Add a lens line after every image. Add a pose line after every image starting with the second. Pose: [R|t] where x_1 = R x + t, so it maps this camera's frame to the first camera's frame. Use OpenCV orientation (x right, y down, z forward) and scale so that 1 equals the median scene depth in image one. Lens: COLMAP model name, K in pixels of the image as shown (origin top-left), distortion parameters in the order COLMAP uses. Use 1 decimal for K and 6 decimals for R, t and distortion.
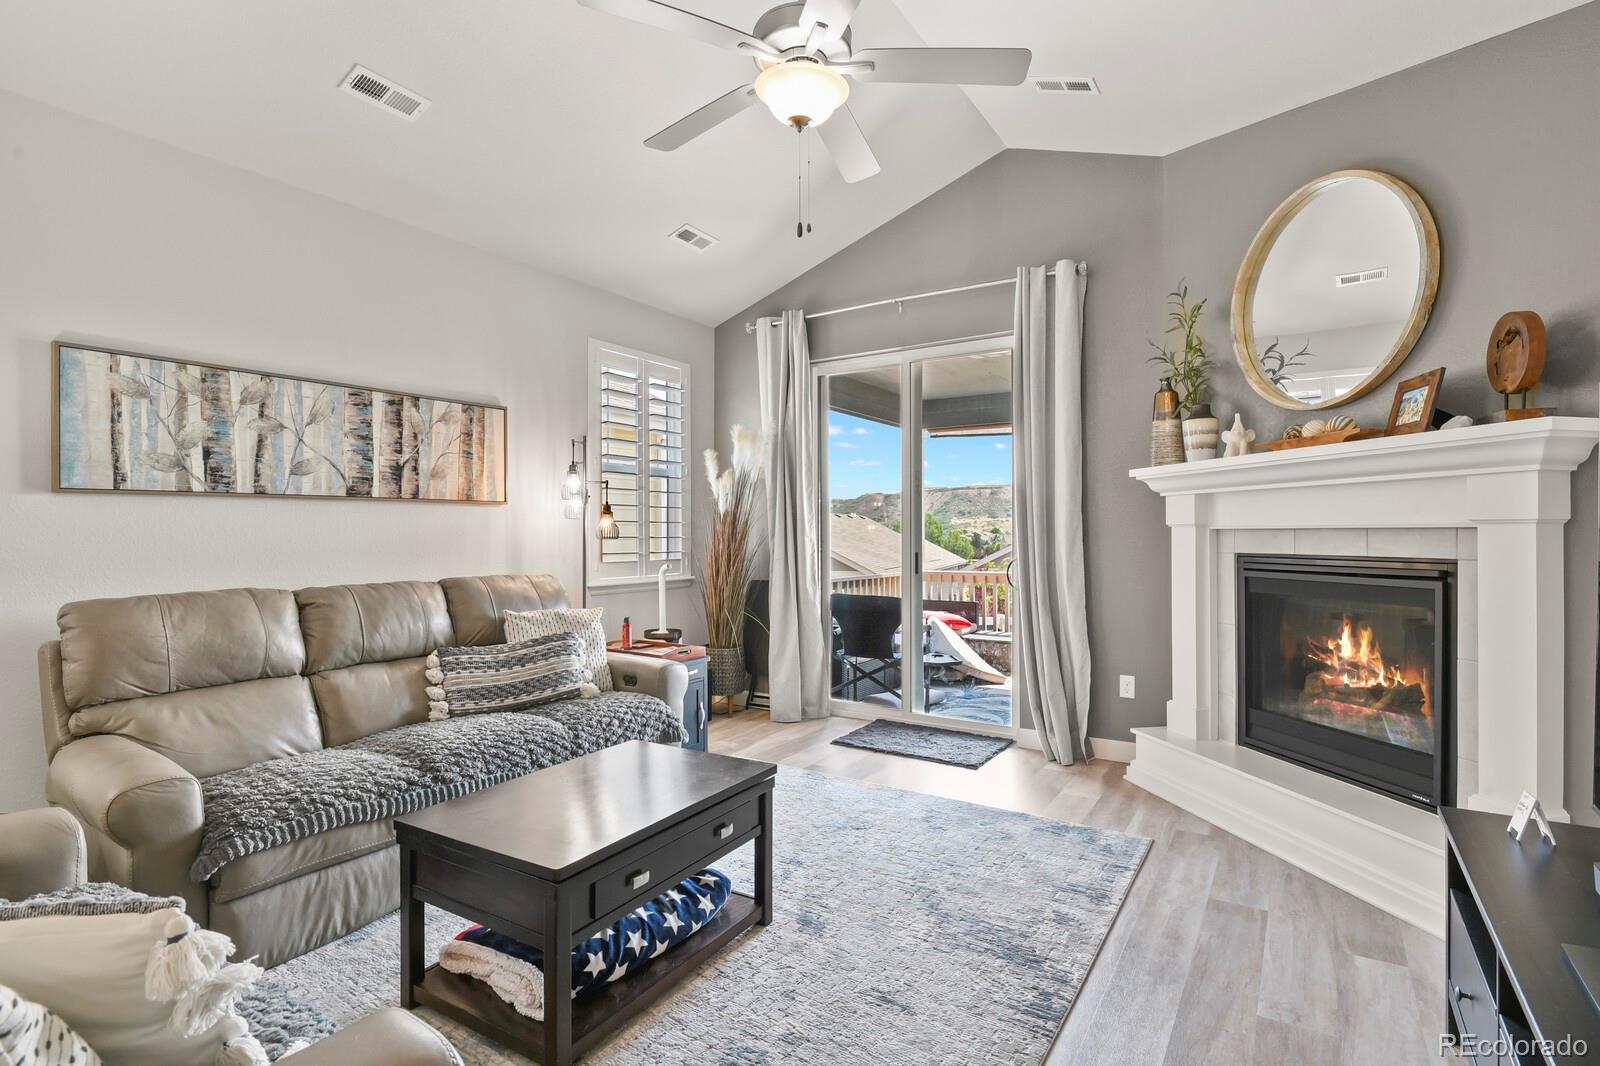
lens RADIAL K [[793.4, 0, 800.0], [0, 793.4, 533.0], [0, 0, 1]] dist [-0.002254, -0.000070]
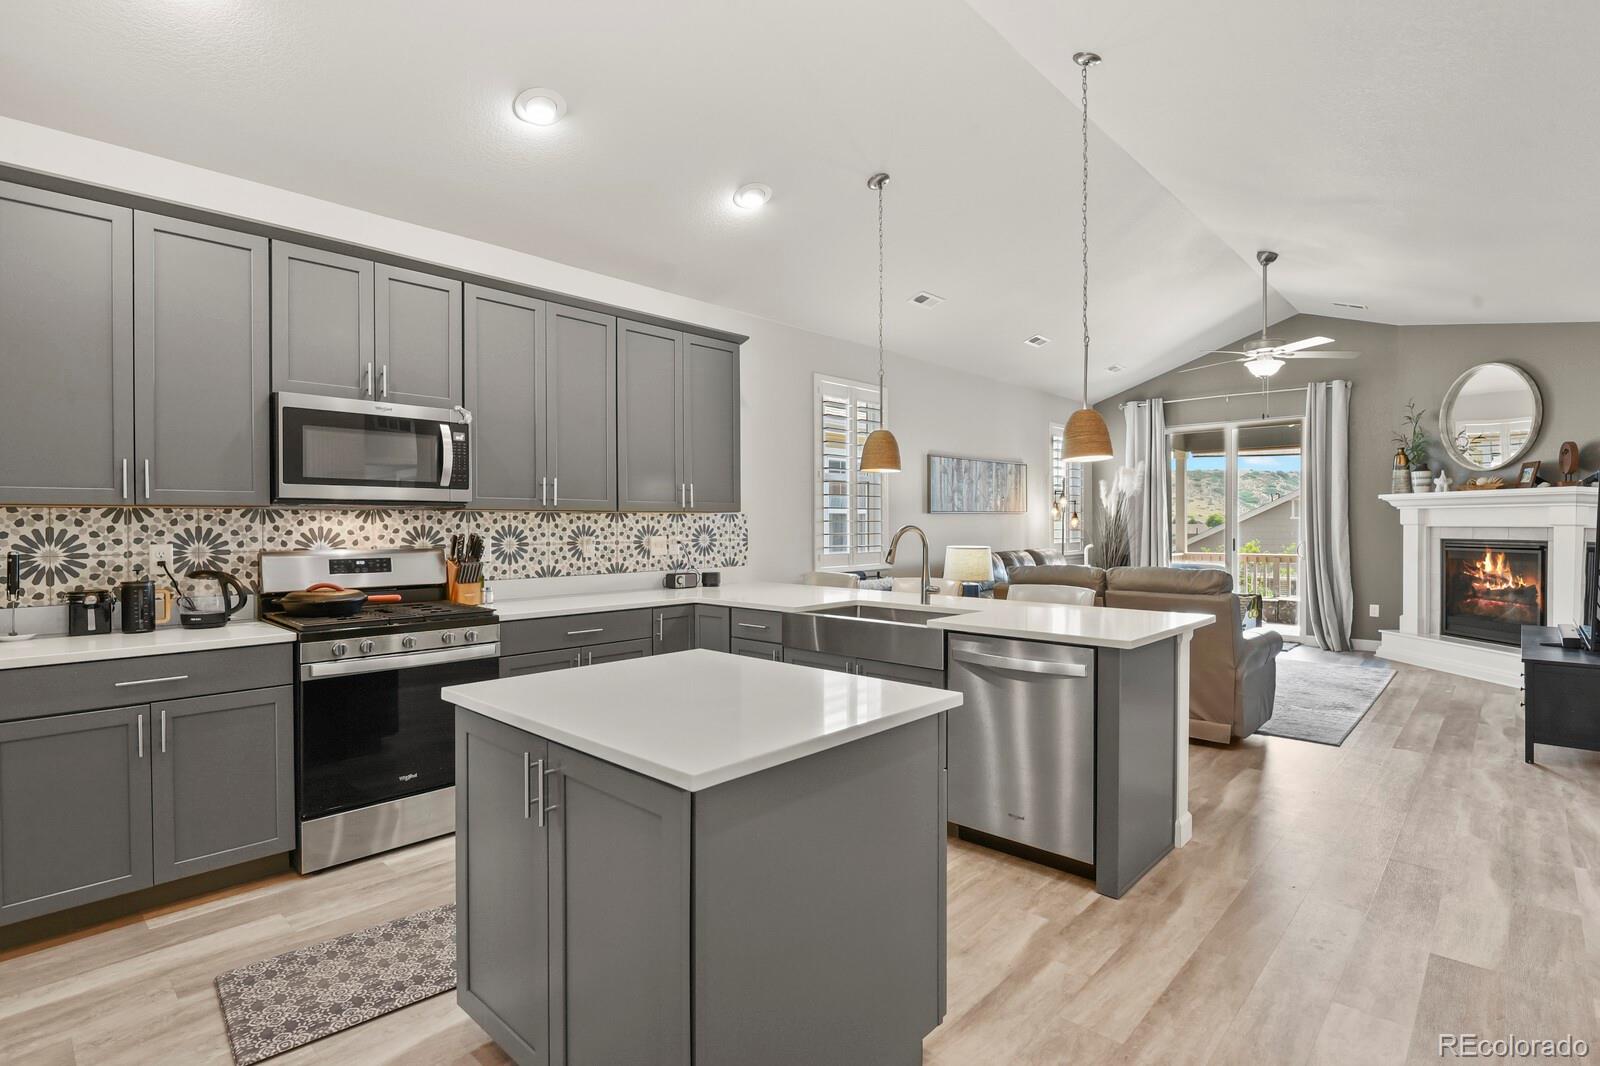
lens RADIAL K [[793.4, 0, 800.0], [0, 793.4, 533.0], [0, 0, 1]] dist [-0.002254, -0.000070]
pose [[0.984718, 0.002933, -0.174130, -0.685587], [-0.000638, 0.999912, 0.013235, -0.014249], [0.174154, -0.012921, 0.984634, -1.232767]]
